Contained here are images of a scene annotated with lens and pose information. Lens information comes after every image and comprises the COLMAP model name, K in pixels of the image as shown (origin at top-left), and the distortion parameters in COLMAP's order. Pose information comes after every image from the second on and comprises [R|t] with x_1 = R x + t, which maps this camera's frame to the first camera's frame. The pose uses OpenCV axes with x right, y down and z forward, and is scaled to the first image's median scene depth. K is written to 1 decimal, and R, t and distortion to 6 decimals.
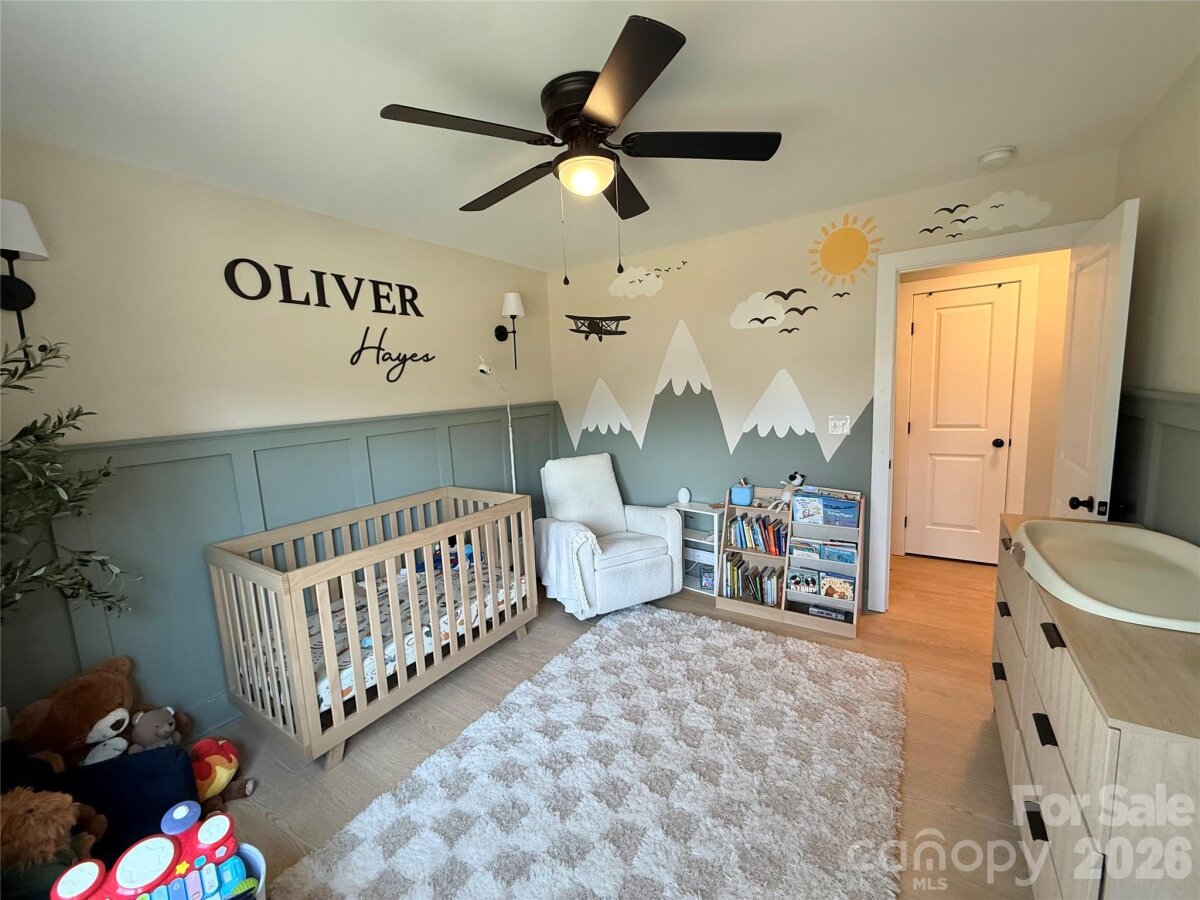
lens RADIAL K [[477.2, 0, 596.3], [0, 477.2, 451.1], [0, 0, 1]] dist [-0.000062, 0.000154]
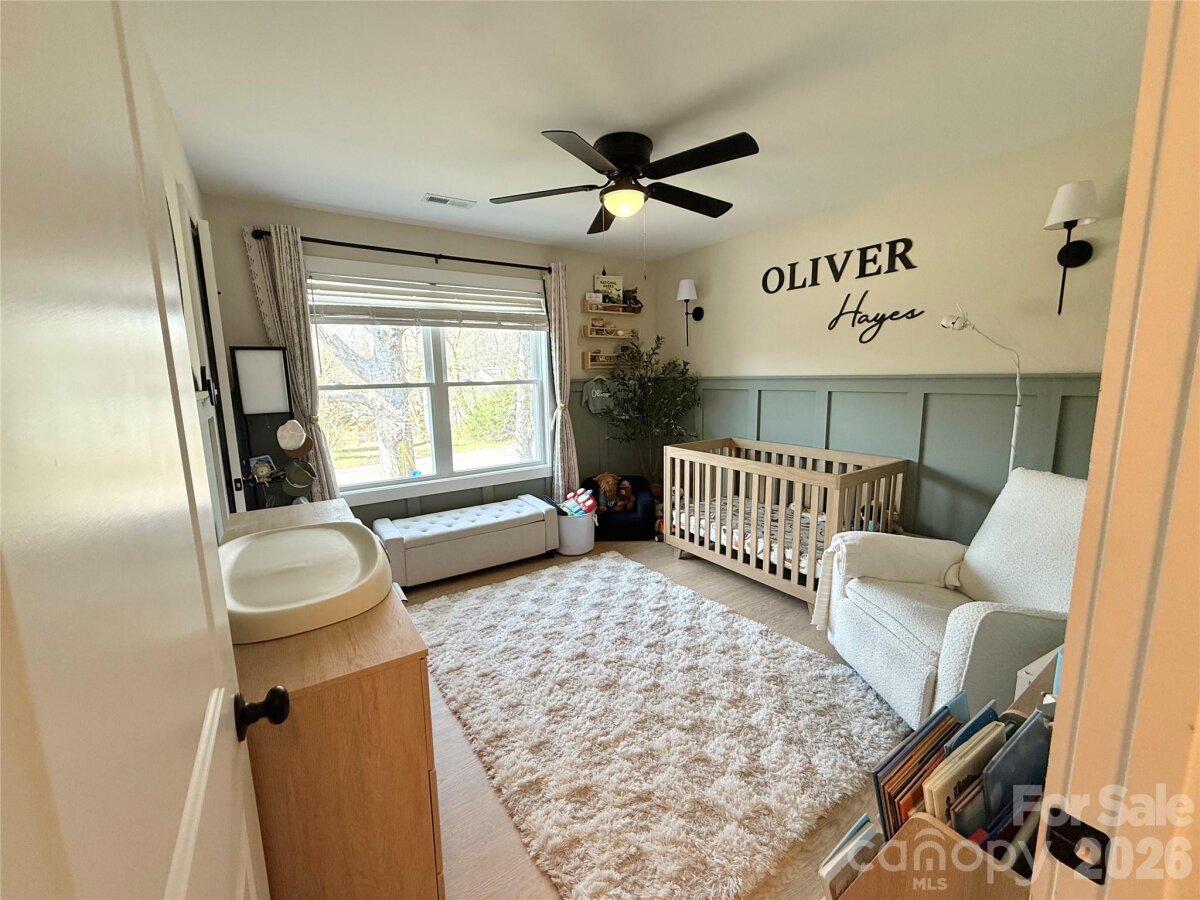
lens RADIAL K [[477.2, 0, 596.3], [0, 477.2, 451.1], [0, 0, 1]] dist [-0.000062, 0.000154]
pose [[-0.377749, 0.202331, -0.903531, 0.836432], [-0.090839, 0.963026, 0.253632, -0.136145], [0.921441, 0.177885, -0.345402, 0.912032]]
